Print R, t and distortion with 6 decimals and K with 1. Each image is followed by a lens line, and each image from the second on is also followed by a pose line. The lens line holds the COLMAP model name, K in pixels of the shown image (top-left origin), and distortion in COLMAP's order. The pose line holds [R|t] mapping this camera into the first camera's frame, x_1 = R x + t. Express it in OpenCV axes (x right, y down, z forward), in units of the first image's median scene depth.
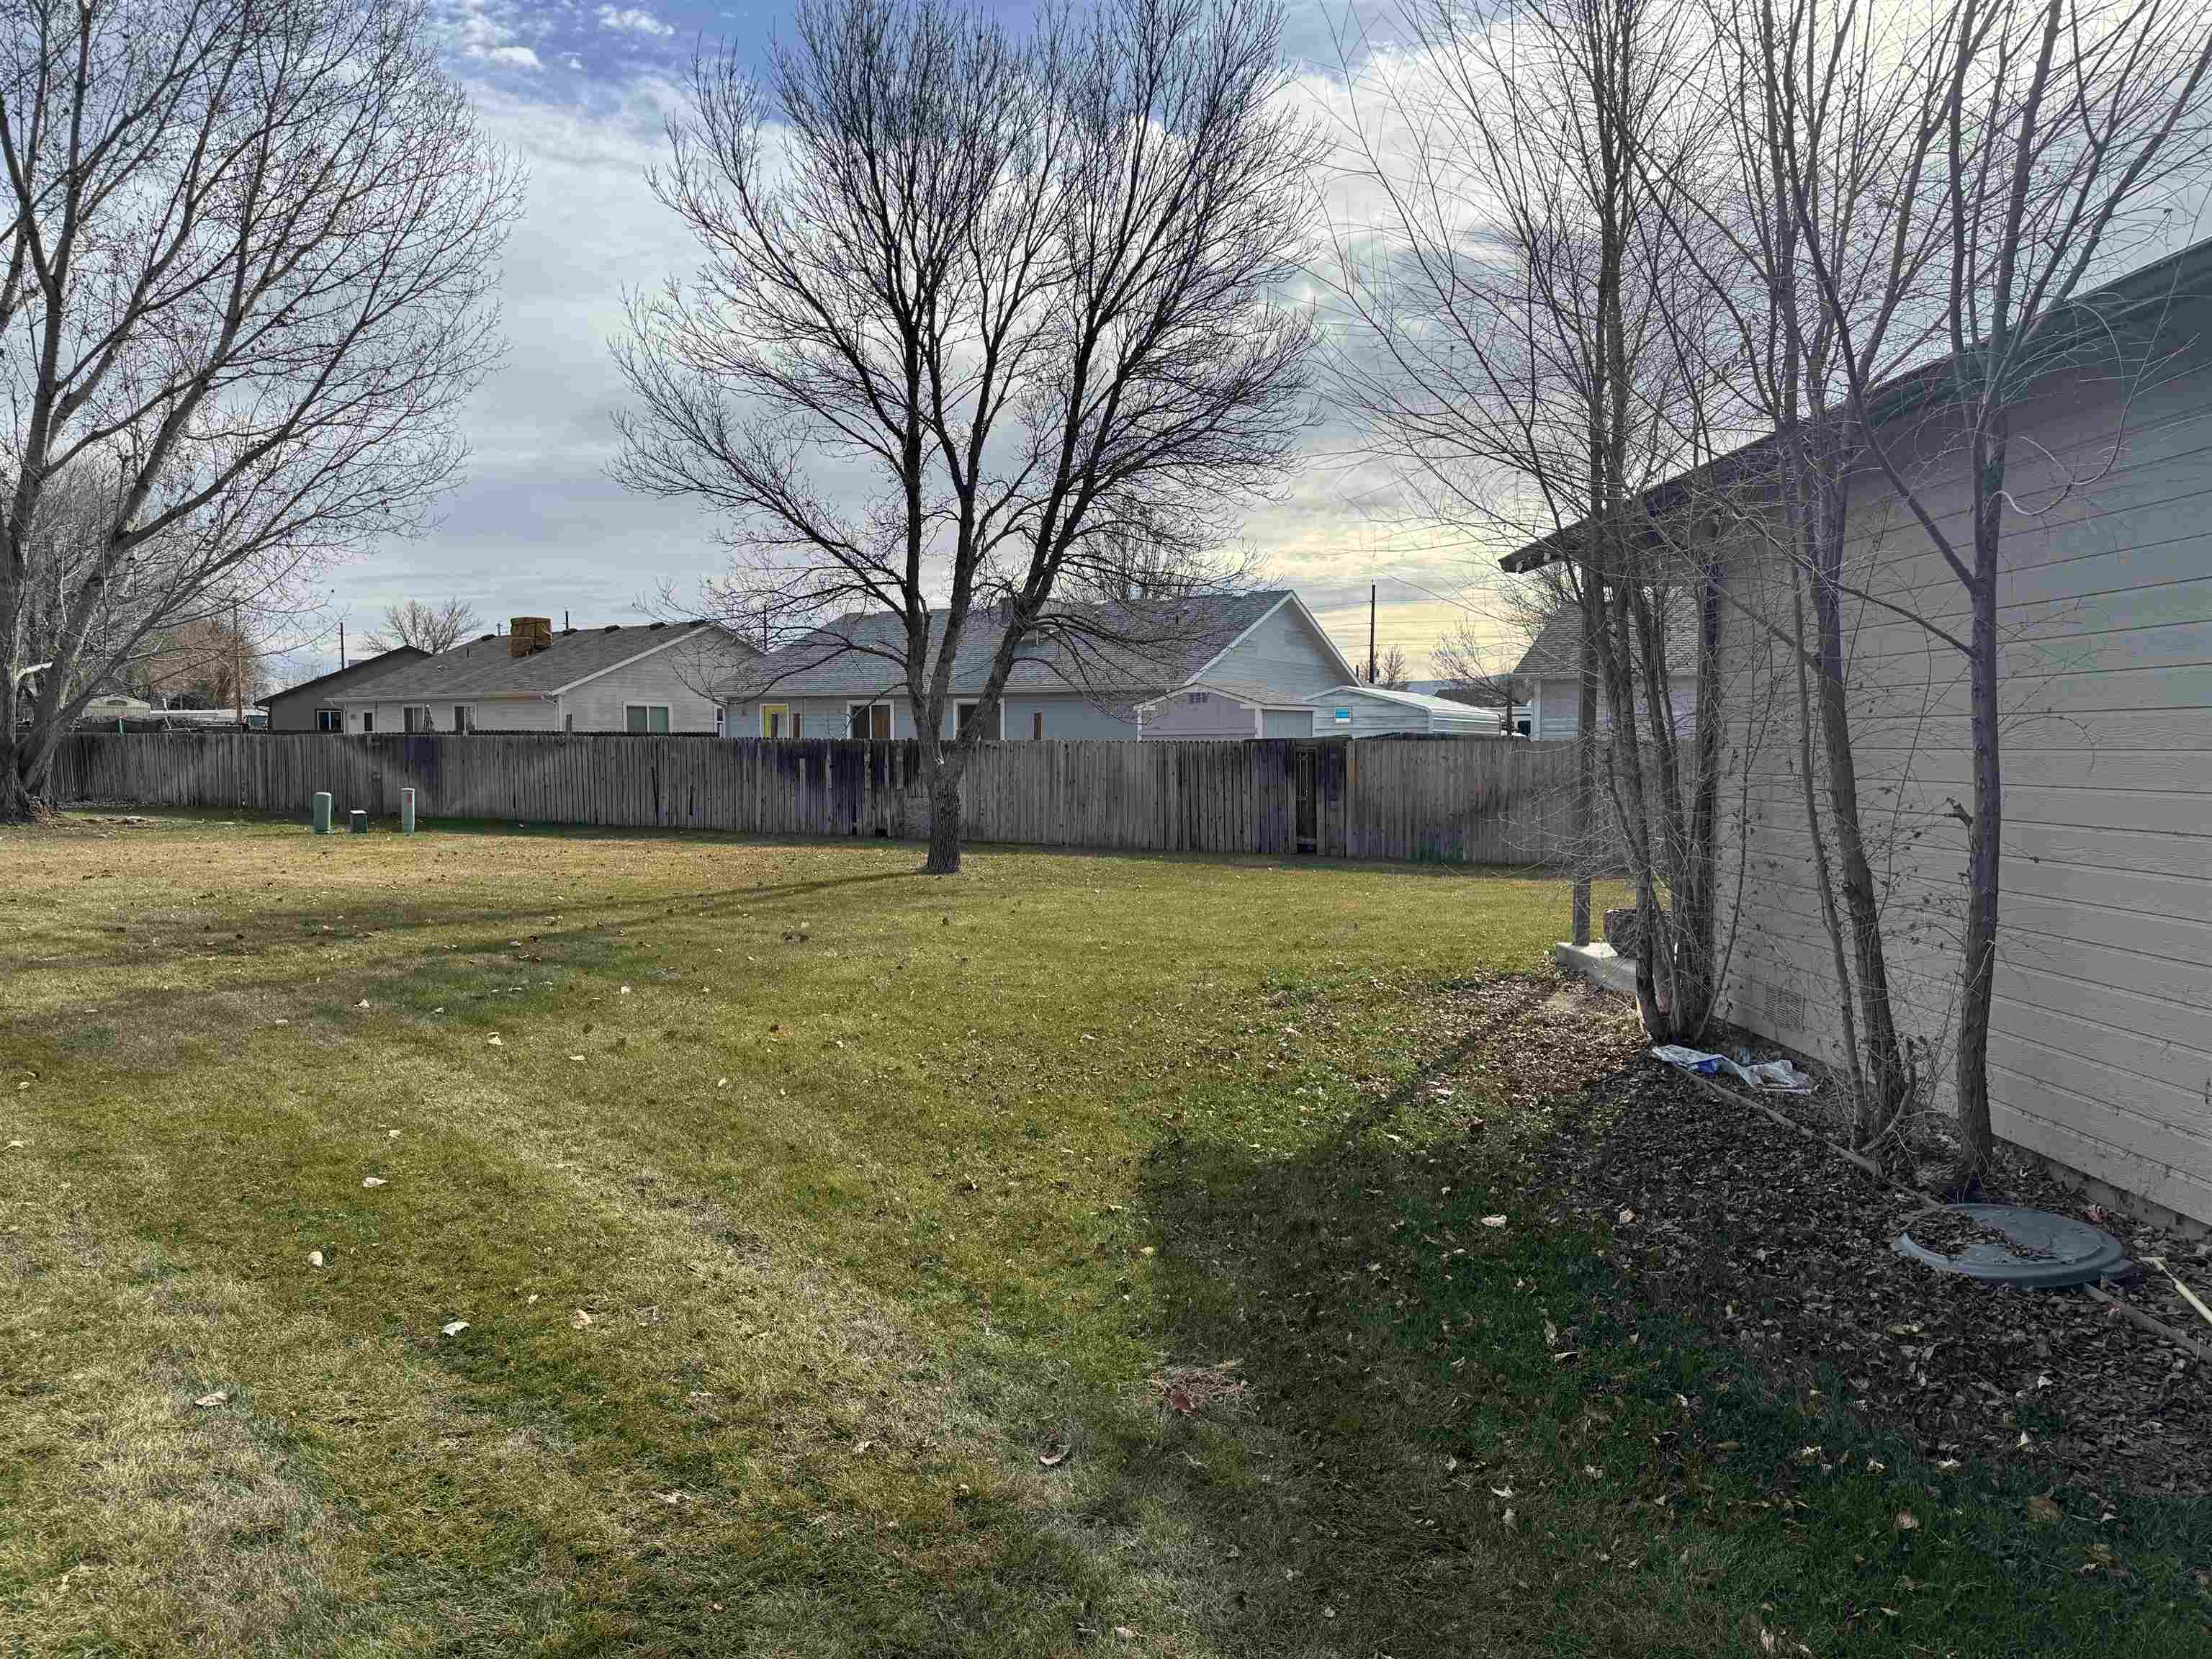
lens RADIAL K [[1538.0, 0, 1106.0], [0, 1538.0, 829.5], [0, 0, 1]] dist [0.132934, -0.192579]
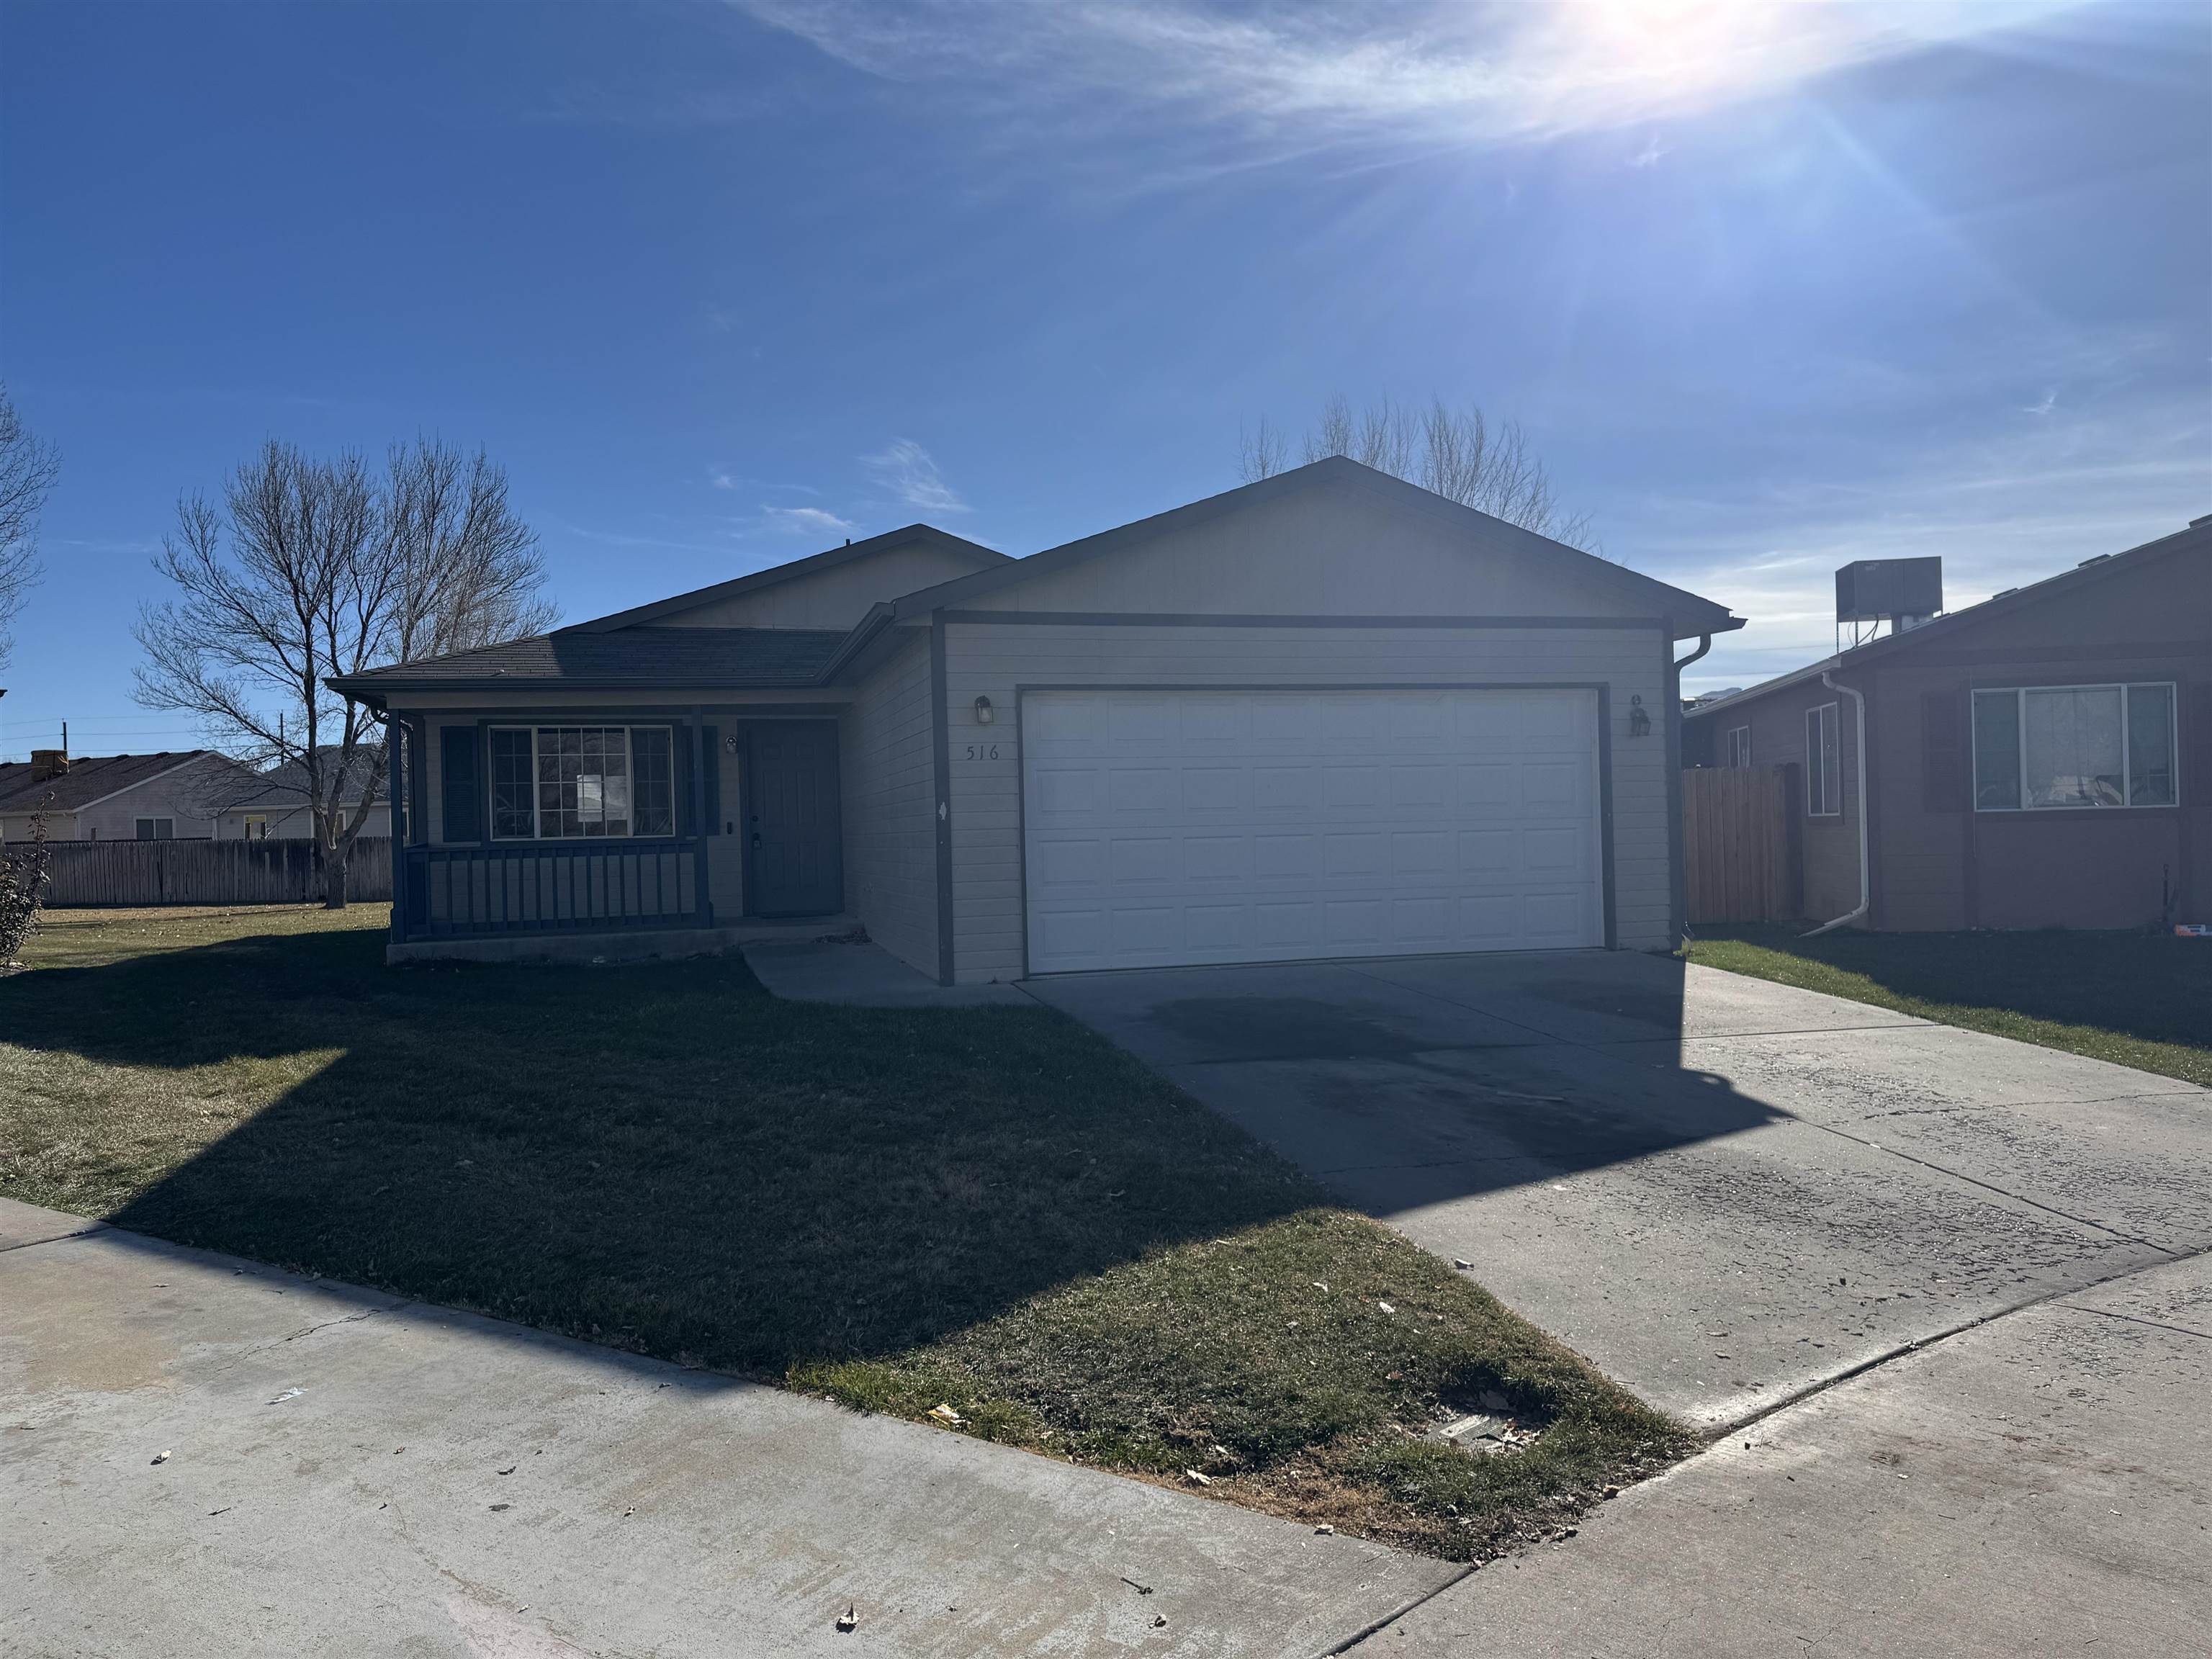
lens RADIAL K [[1538.0, 0, 1106.0], [0, 1538.0, 829.5], [0, 0, 1]] dist [0.132934, -0.192579]
pose [[0.966744, -0.028321, 0.254171, 0.291448], [0.043522, 0.997571, -0.054382, 0.071741], [-0.252014, 0.063636, 0.965629, -0.980563]]
